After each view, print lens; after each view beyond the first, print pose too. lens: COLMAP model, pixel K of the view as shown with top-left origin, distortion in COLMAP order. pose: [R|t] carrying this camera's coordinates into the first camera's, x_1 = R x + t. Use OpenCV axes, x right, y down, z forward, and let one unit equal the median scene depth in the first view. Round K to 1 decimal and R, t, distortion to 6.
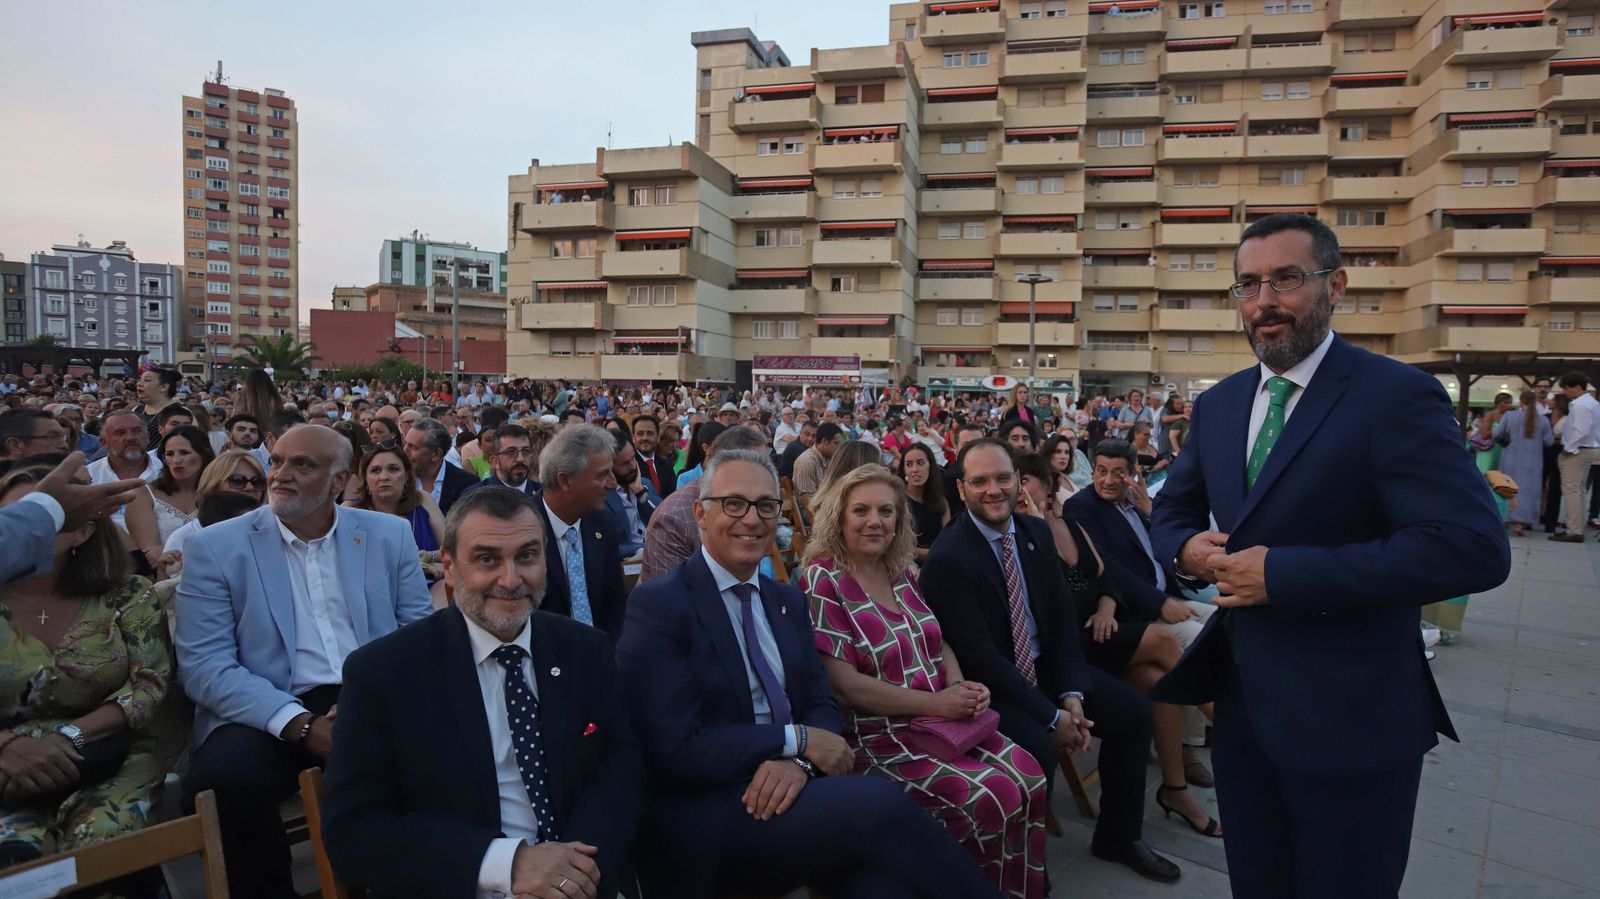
lens RADIAL K [[889.5, 0, 802.9], [0, 889.5, 505.7], [0, 0, 1]] dist [-0.052308, 0.031519]
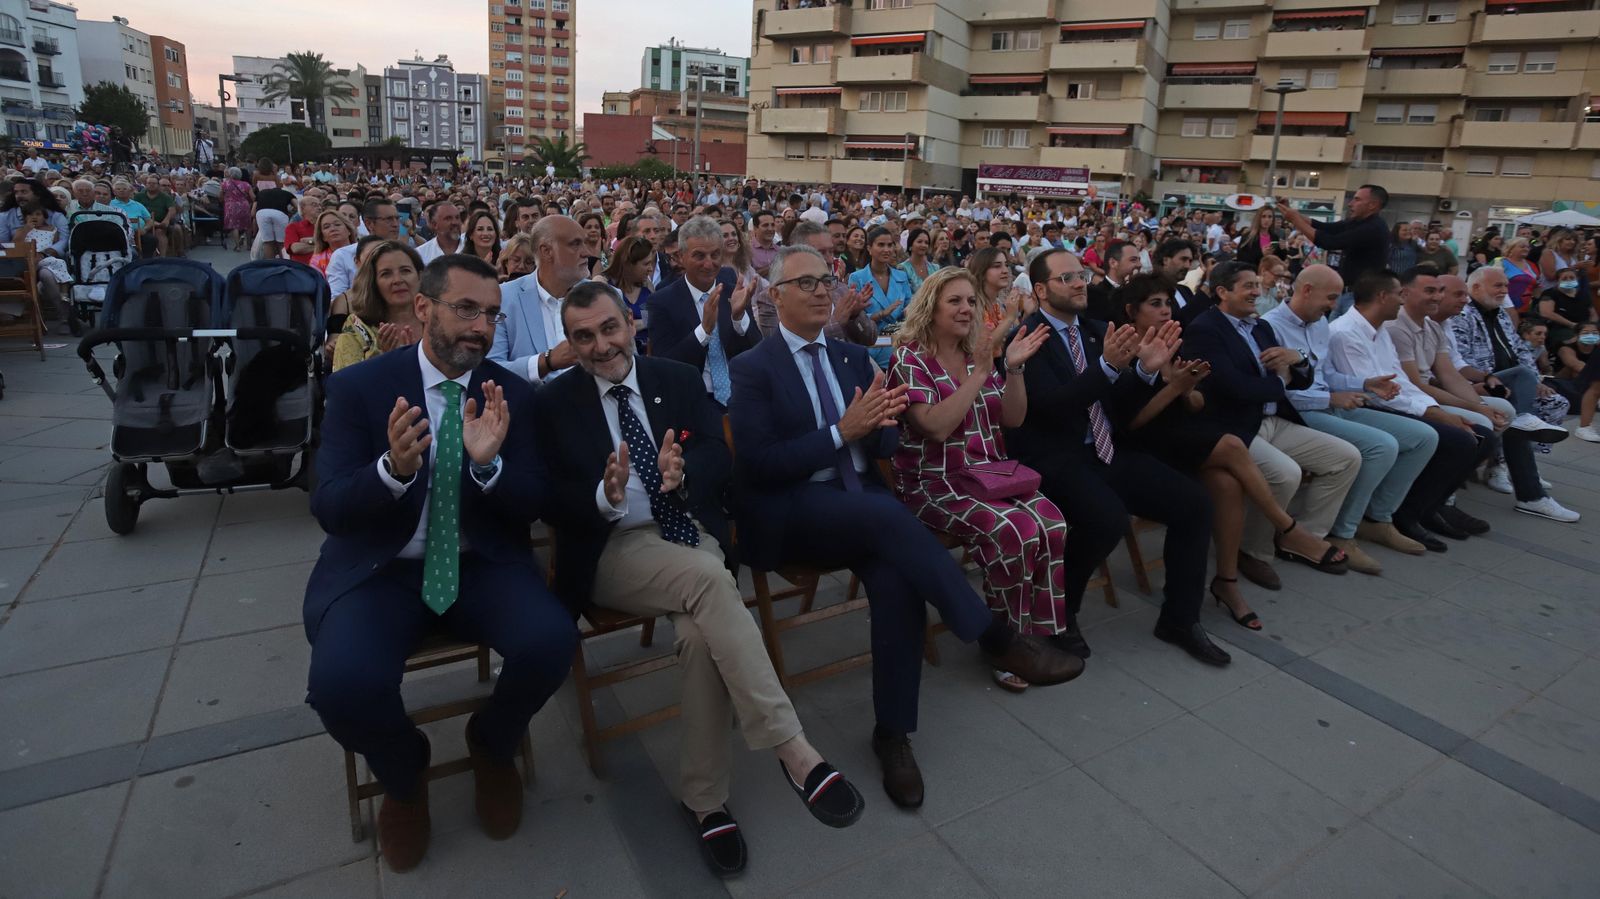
lens RADIAL K [[889.5, 0, 802.9], [0, 889.5, 505.7], [0, 0, 1]] dist [-0.052308, 0.031519]
pose [[0.955993, 0.127976, -0.264007, 0.075111], [-0.069834, 0.973245, 0.218899, 0.006134], [0.284957, -0.190829, 0.939353, -0.094575]]
